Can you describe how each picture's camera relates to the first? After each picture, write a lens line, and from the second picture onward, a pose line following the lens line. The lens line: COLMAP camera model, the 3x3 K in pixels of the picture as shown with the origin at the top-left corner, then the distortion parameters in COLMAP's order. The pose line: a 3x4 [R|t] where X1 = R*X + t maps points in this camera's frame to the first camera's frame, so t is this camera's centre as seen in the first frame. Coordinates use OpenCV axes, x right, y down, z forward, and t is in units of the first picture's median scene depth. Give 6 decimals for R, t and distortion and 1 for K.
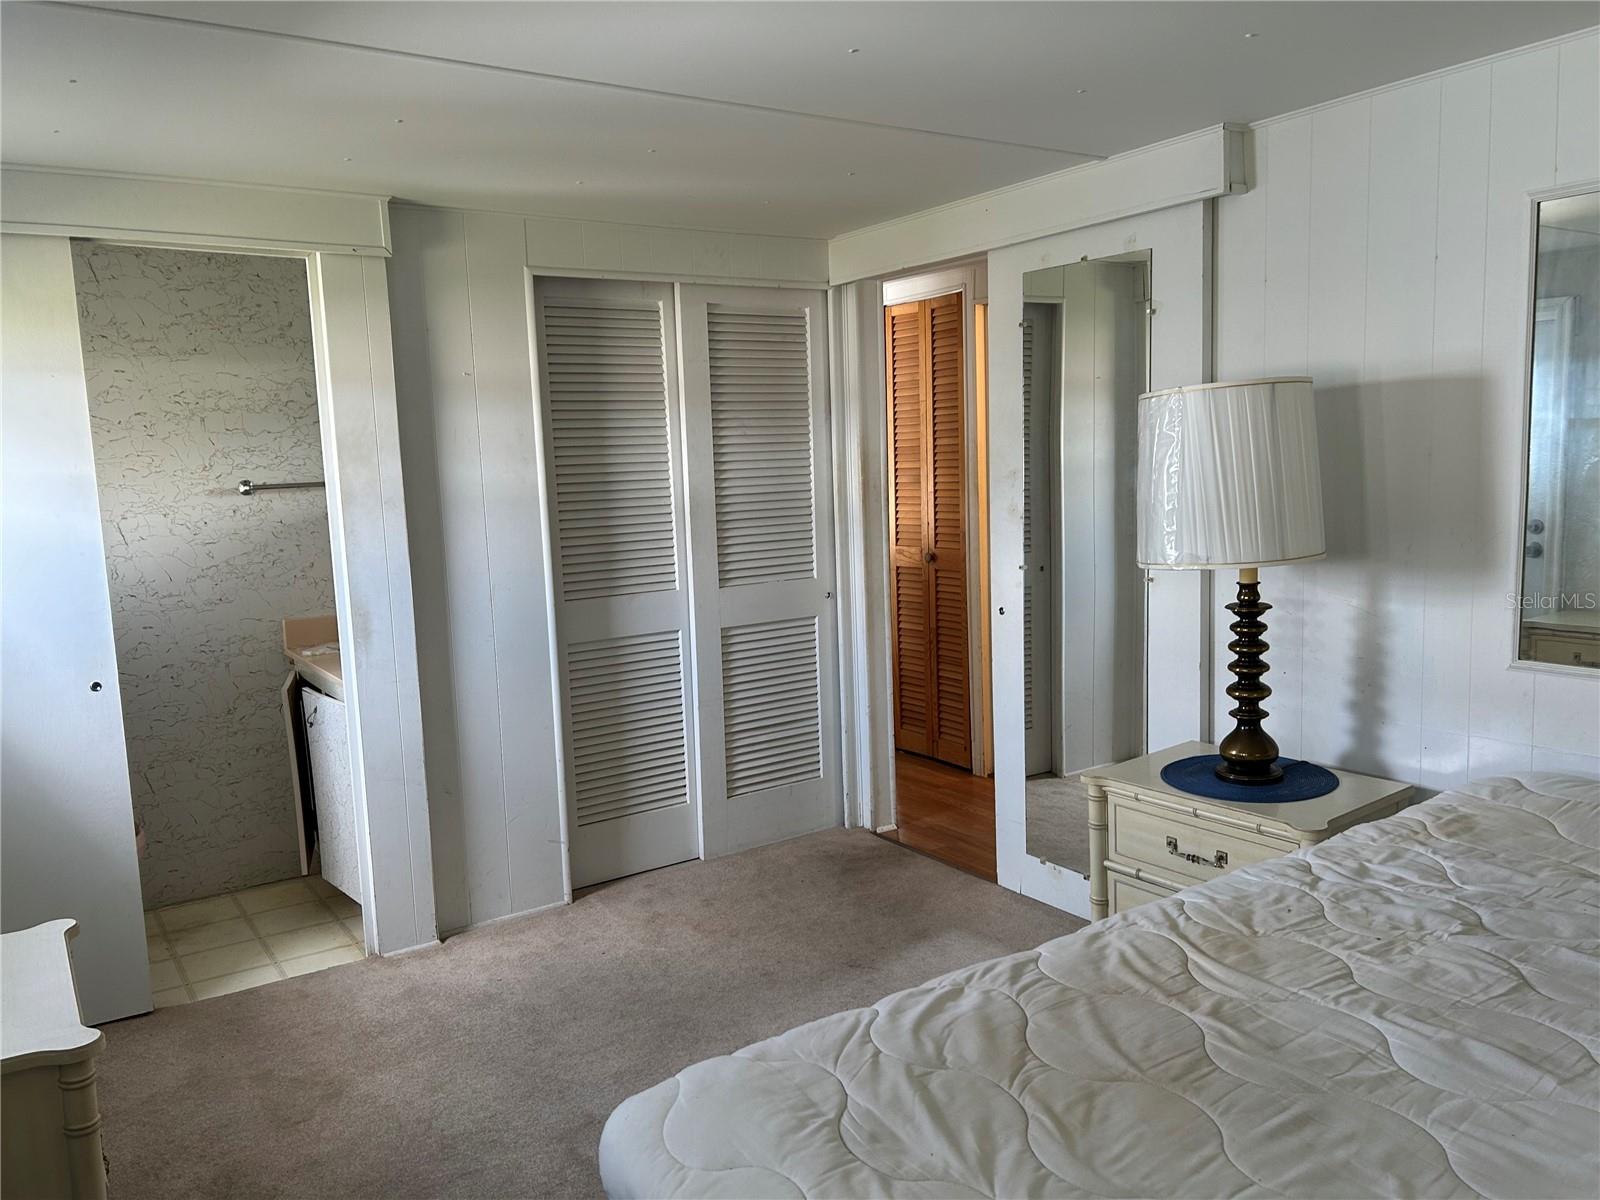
lens RADIAL K [[1205.4, 0, 800.0], [0, 1205.4, 600.0], [0, 0, 1]] dist [0.040272, -0.060865]
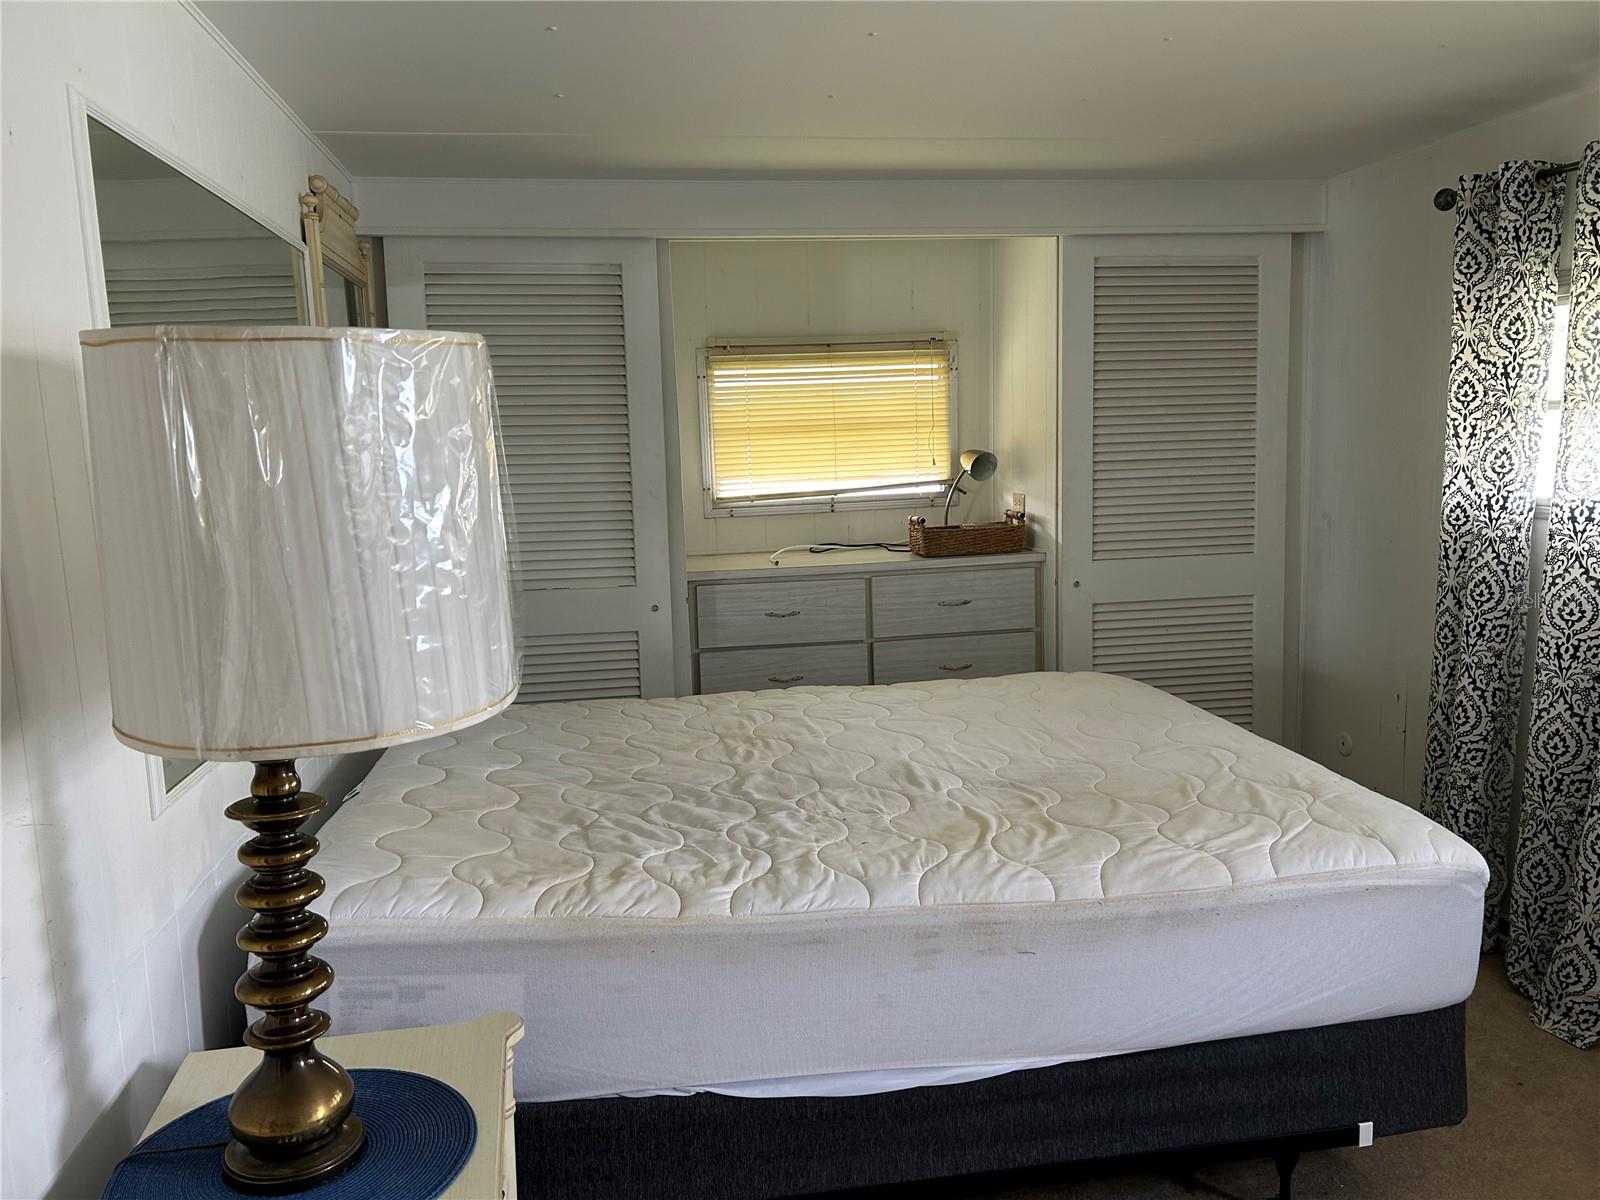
lens RADIAL K [[1205.4, 0, 800.0], [0, 1205.4, 600.0], [0, 0, 1]] dist [0.040272, -0.060865]
pose [[-0.908839, 0.003997, 0.417128, -0.018445], [0.110127, 0.966777, 0.230681, -0.262577], [-0.402348, 0.255589, -0.879085, 2.219588]]
